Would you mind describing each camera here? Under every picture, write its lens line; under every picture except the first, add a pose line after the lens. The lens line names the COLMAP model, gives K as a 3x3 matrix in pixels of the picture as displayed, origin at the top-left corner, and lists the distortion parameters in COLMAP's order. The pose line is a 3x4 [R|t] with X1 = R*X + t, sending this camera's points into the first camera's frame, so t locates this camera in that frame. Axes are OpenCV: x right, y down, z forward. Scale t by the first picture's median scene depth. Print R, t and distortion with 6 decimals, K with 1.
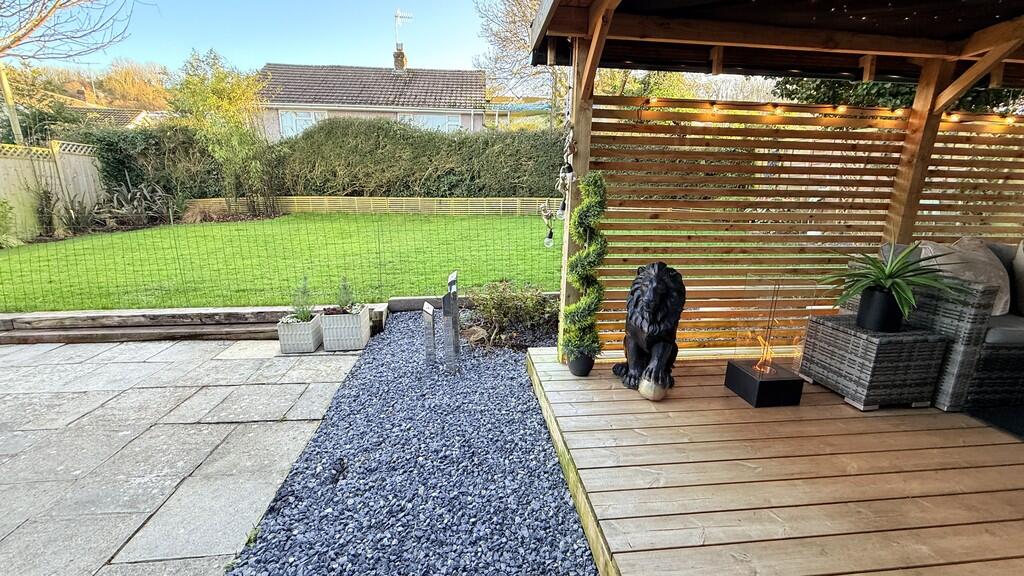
lens RADIAL K [[410.3, 0, 510.0], [0, 410.3, 287.1], [0, 0, 1]] dist [0.002850, 0.000125]
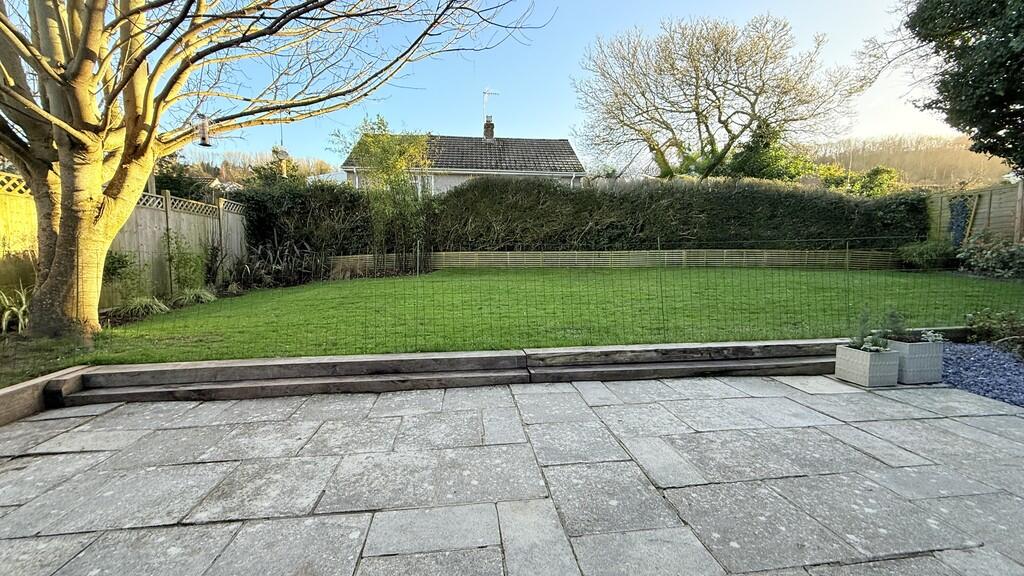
lens RADIAL K [[410.3, 0, 510.0], [0, 410.3, 287.1], [0, 0, 1]] dist [0.002850, 0.000125]
pose [[0.999586, -0.011149, 0.026522, -0.436719], [0.015206, 0.987315, -0.158046, 0.024690], [-0.024423, 0.158384, 0.987076, 0.034014]]
